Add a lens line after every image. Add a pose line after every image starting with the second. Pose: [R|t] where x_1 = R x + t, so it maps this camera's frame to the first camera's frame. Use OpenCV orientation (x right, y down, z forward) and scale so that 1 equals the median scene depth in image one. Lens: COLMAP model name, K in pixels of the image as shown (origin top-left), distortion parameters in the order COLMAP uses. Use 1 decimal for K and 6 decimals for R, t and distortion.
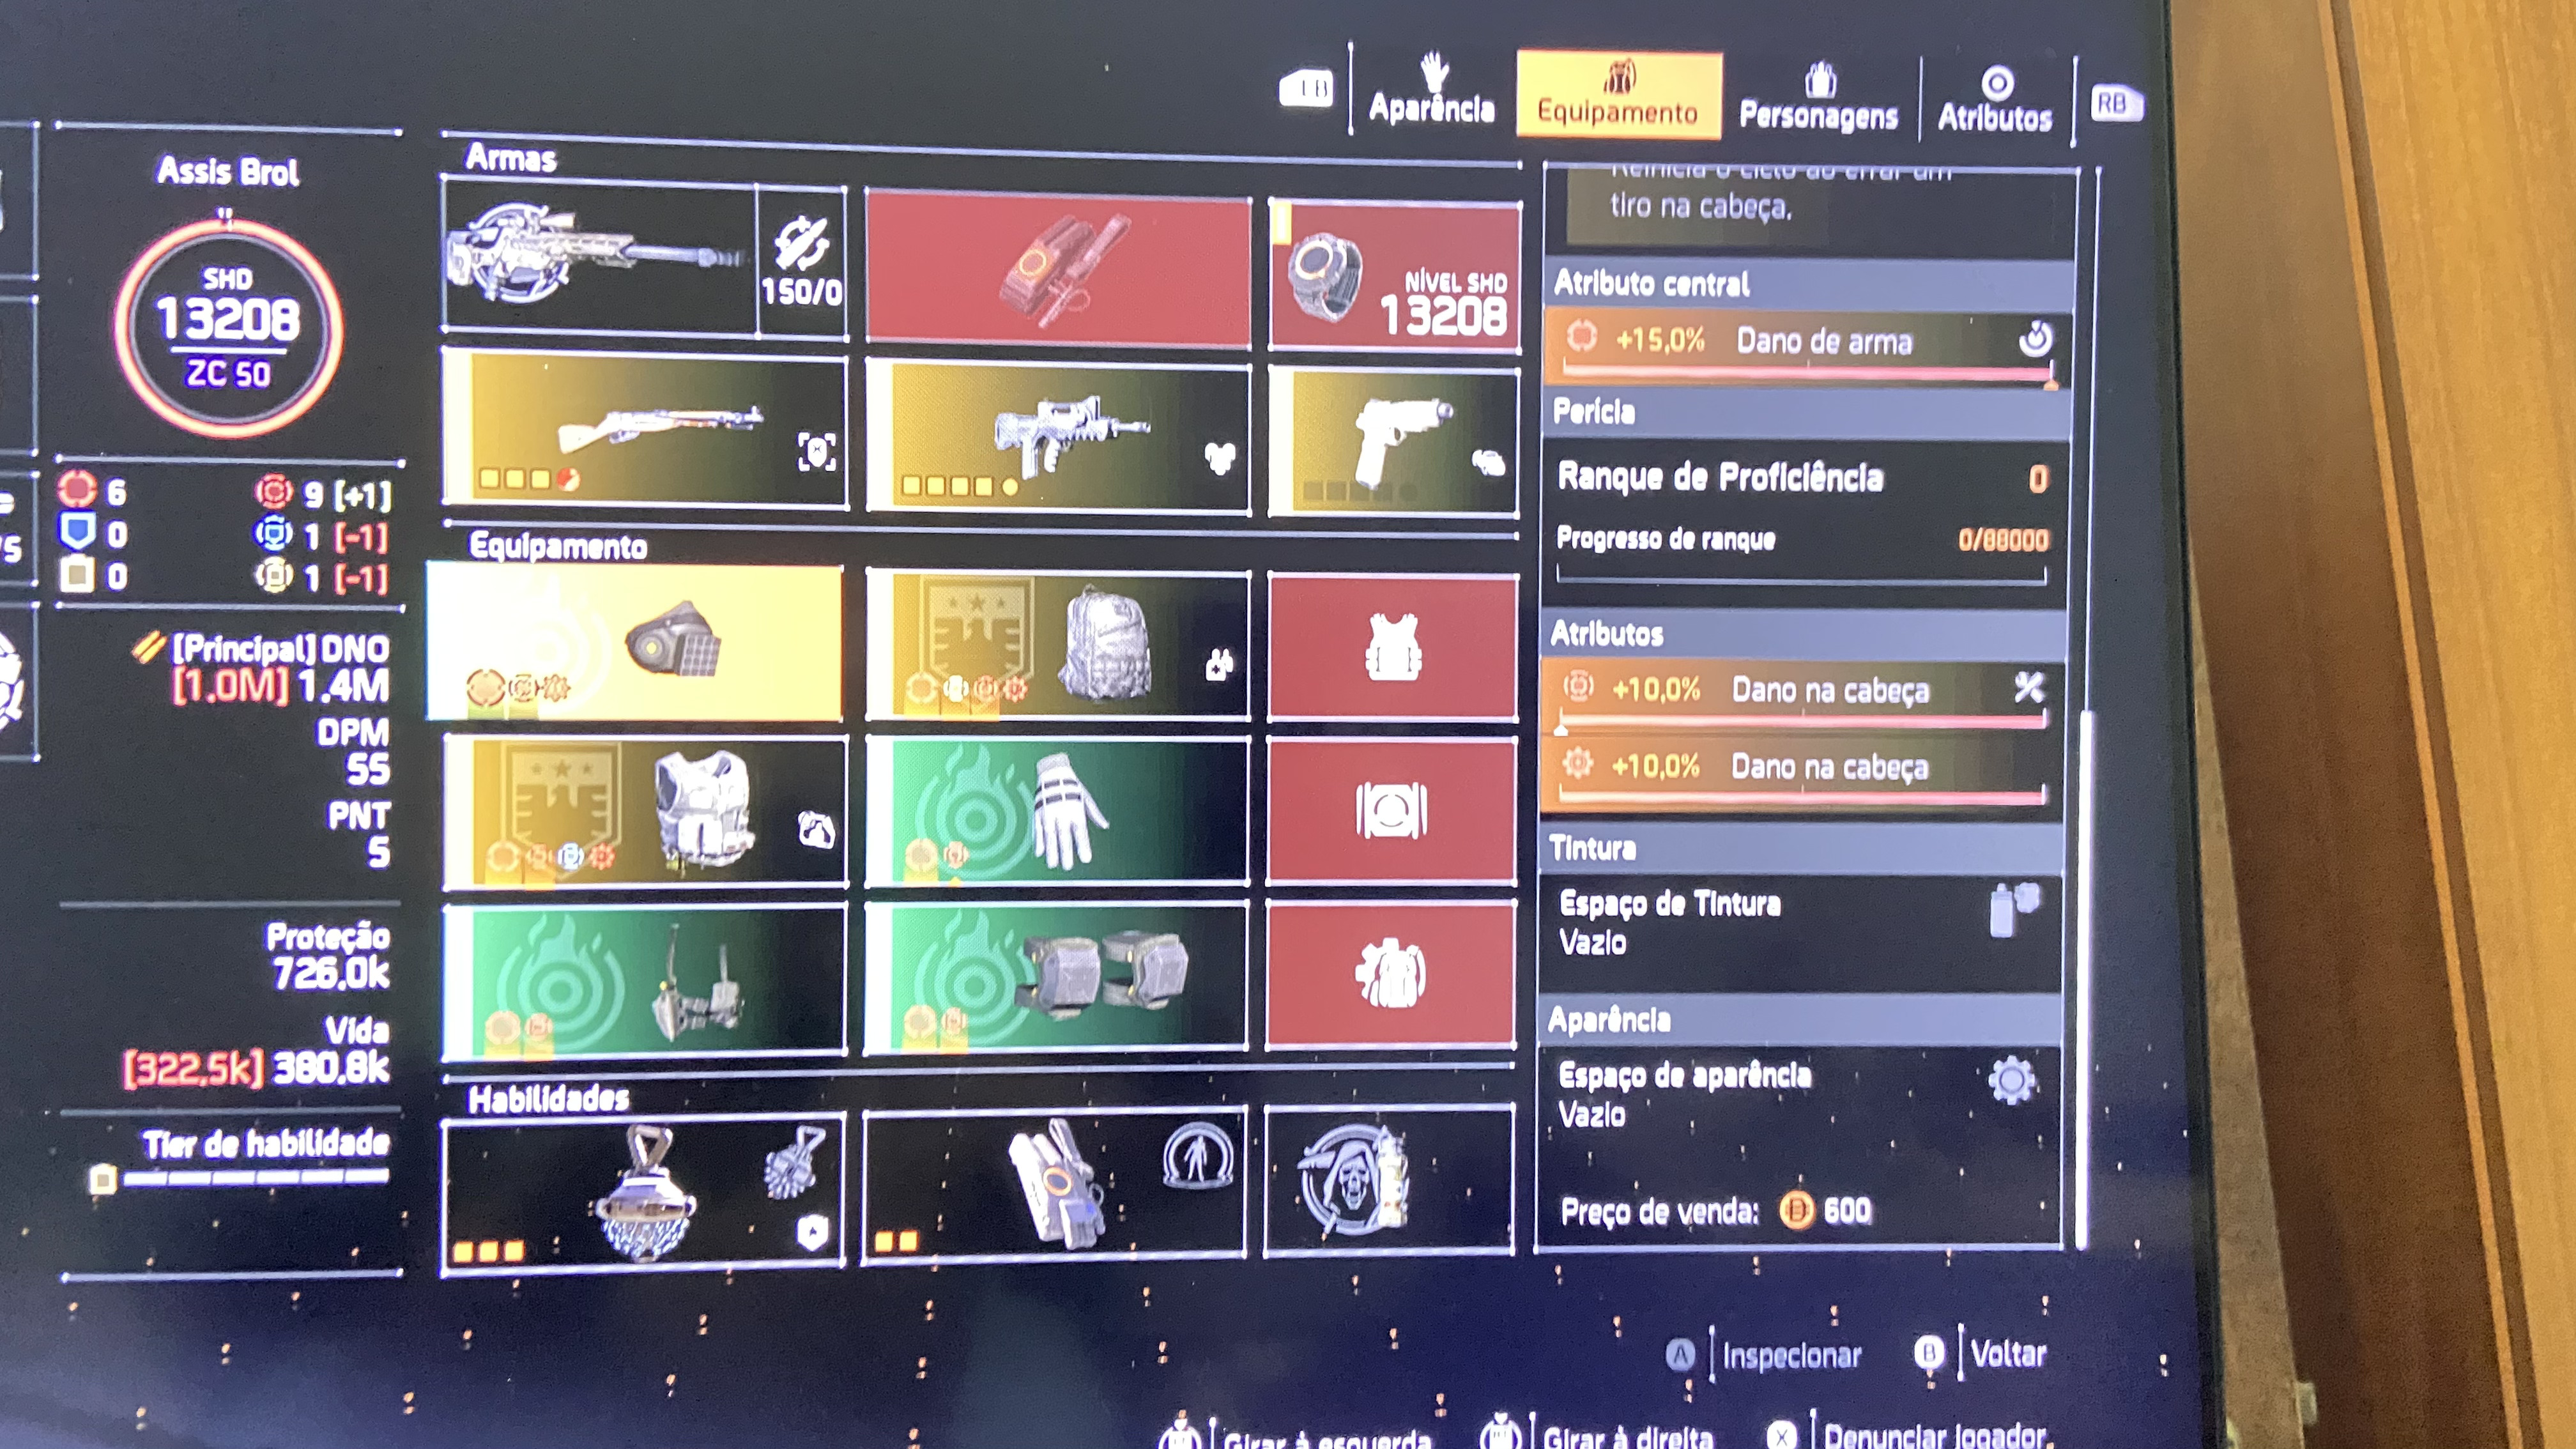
lens RADIAL K [[2097.2, 0, 1288.0], [0, 2097.2, 724.5], [0, 0, 1]] dist [0.141773, -0.230793]
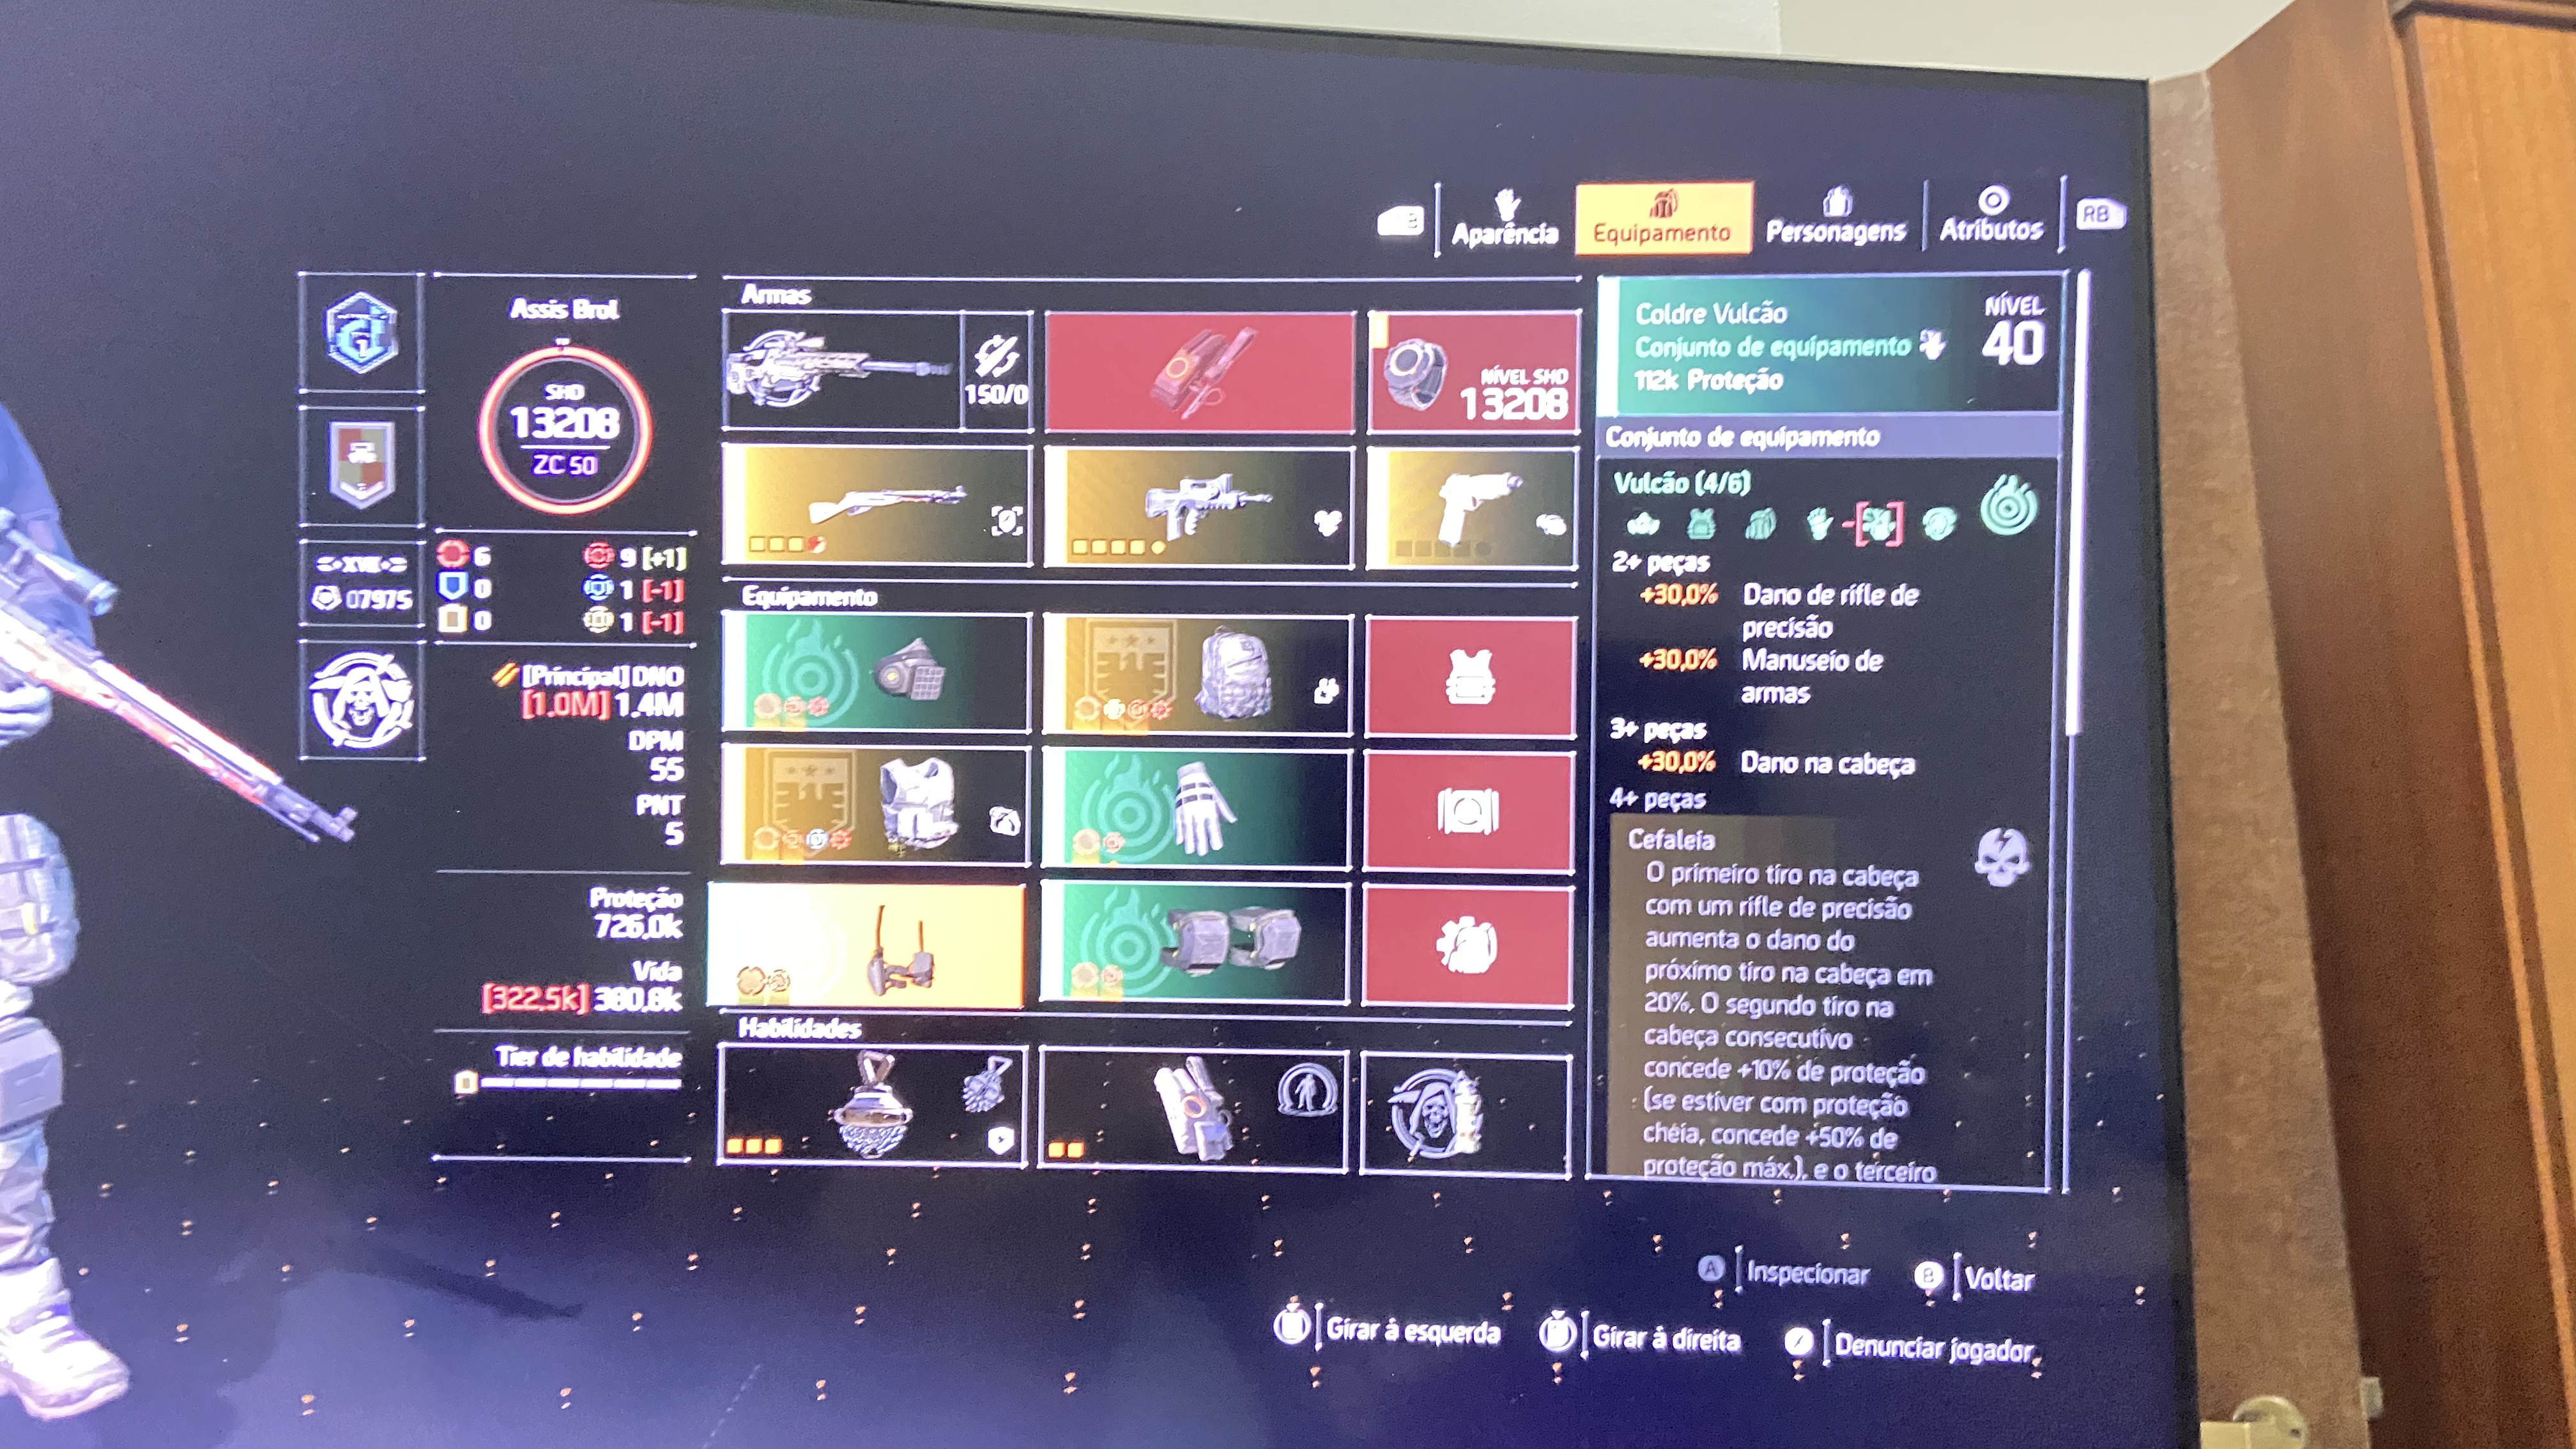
lens RADIAL K [[2022.1, 0, 1292.5], [0, 2022.1, 733.8], [0, 0, 1]] dist [0.123901, -0.171596]
pose [[0.998052, 0.004300, -0.062243, 0.022114], [-0.004835, 0.999953, -0.008452, 0.007006], [0.062204, 0.008737, 0.998025, -0.187604]]
